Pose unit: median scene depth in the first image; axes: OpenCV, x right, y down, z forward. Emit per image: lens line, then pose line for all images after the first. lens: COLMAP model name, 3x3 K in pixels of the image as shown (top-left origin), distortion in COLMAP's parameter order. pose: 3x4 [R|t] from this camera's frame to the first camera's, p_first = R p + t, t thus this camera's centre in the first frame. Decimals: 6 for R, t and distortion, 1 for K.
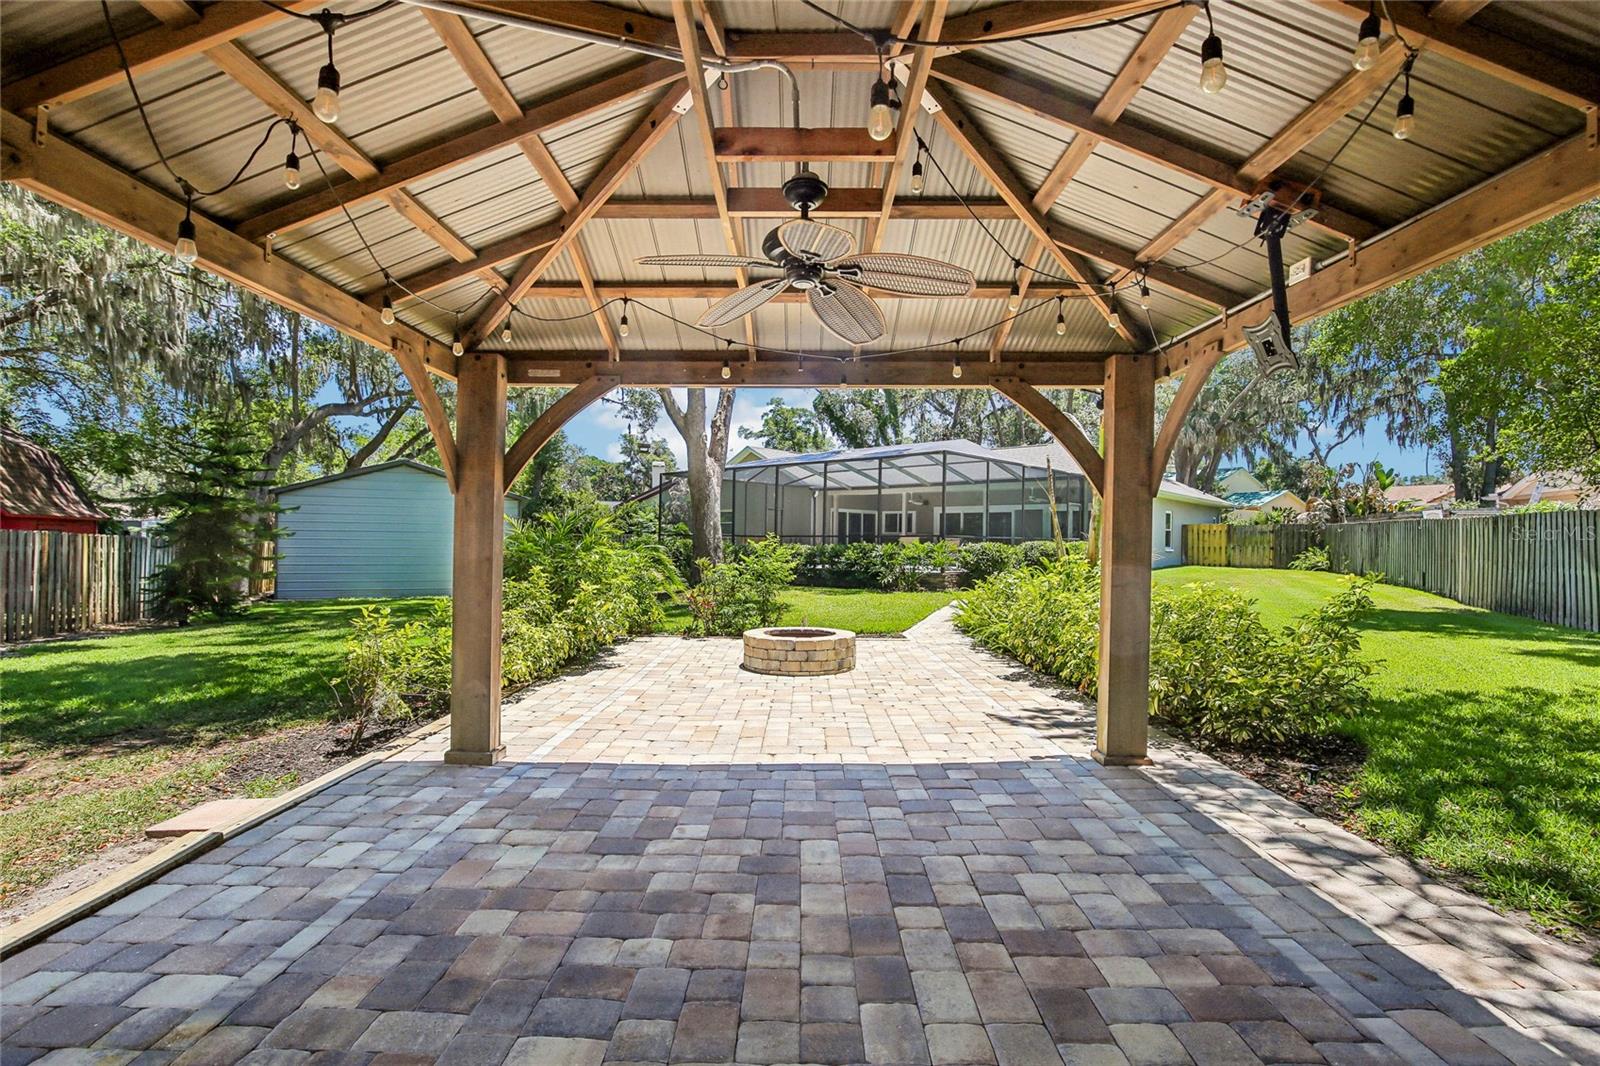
lens RADIAL K [[755.3, 0, 786.2], [0, 755.3, 533.5], [0, 0, 1]] dist [-0.031921, 0.000269]
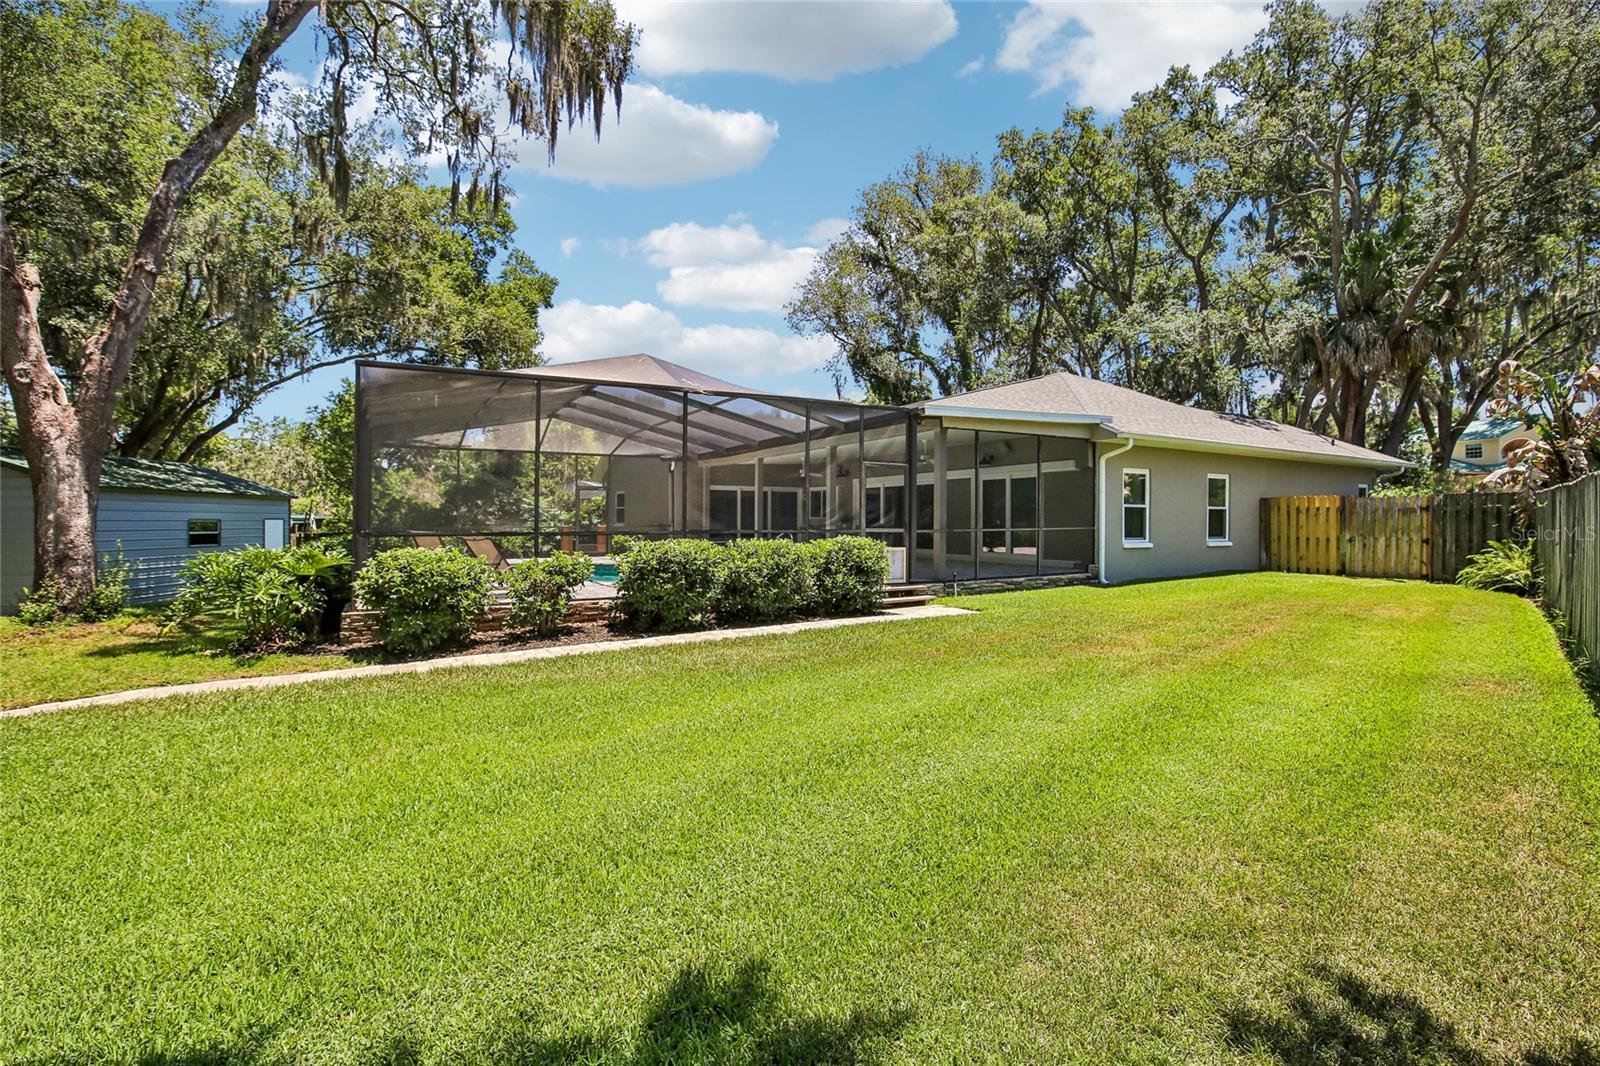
lens RADIAL K [[733.4, 0, 810.8], [0, 733.4, 524.2], [0, 0, 1]] dist [-0.035803, -0.000124]
pose [[0.954130, -0.010081, -0.299223, 0.391762], [0.014262, 0.999829, 0.011790, -0.003665], [0.299053, -0.015516, 0.954110, 0.397956]]
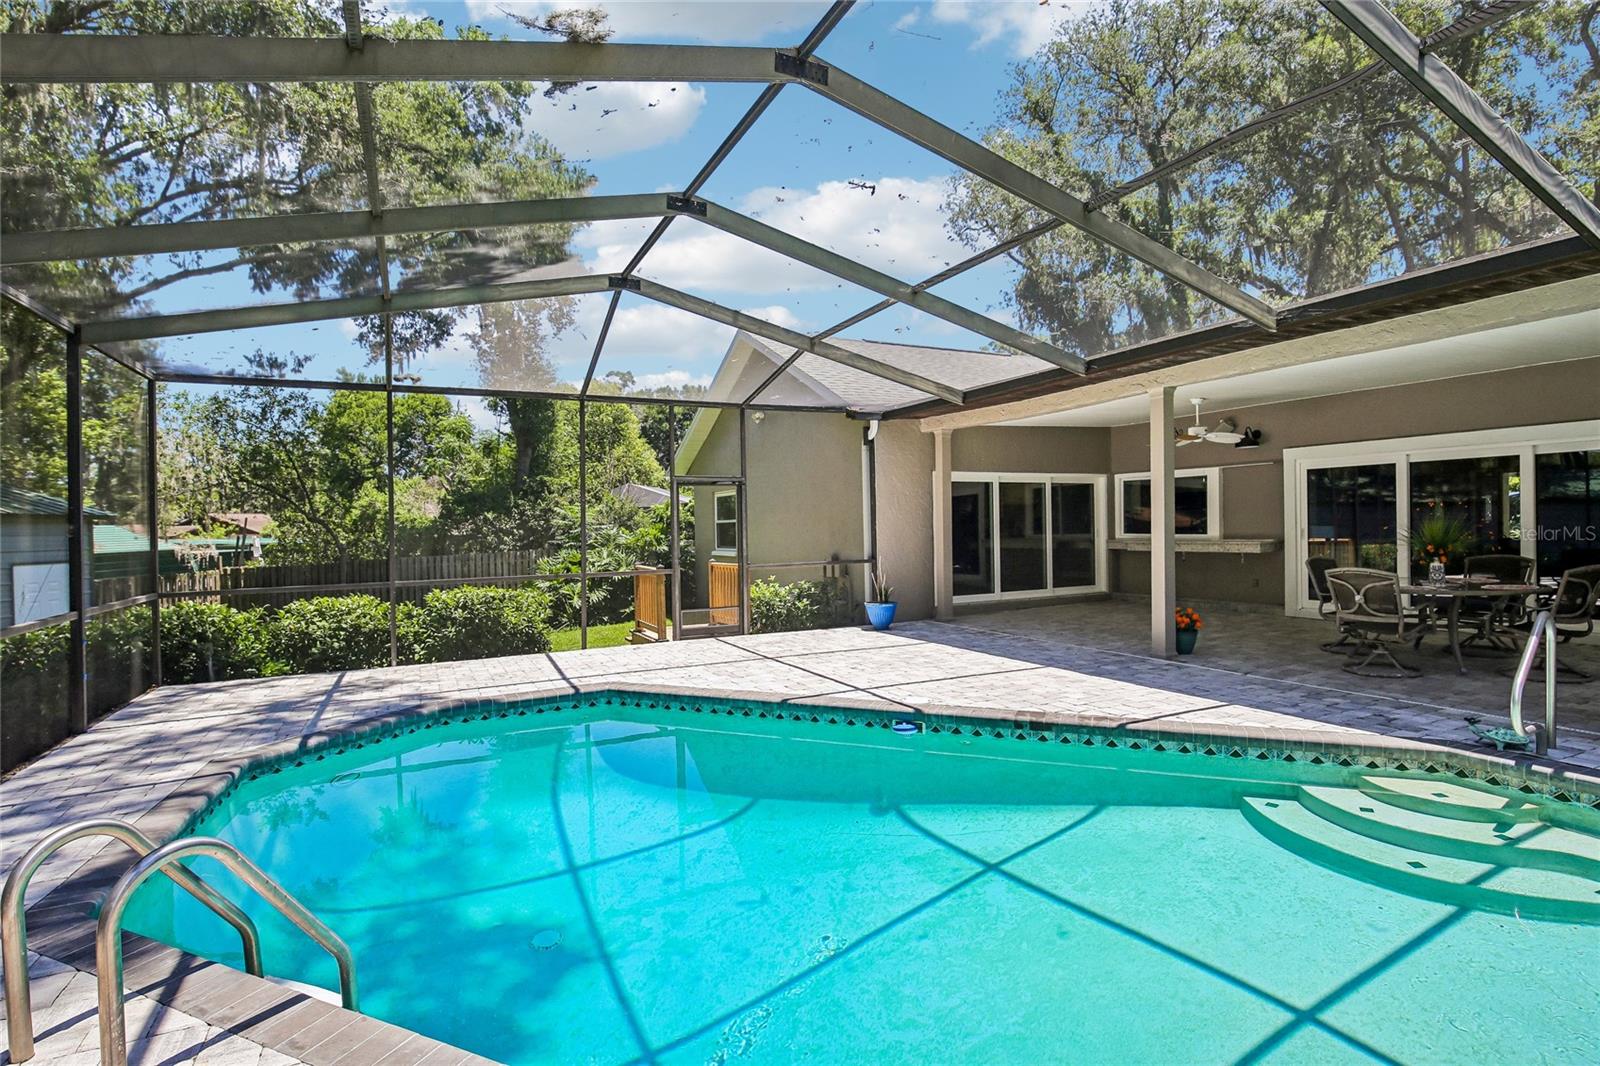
lens RADIAL K [[755.3, 0, 786.2], [0, 755.3, 533.5], [0, 0, 1]] dist [-0.031921, 0.000269]
pose [[0.930137, -0.026938, -0.366224, 0.130443], [0.033590, 0.999366, 0.011803, -0.012985], [0.365674, -0.023280, 0.930452, 0.716206]]
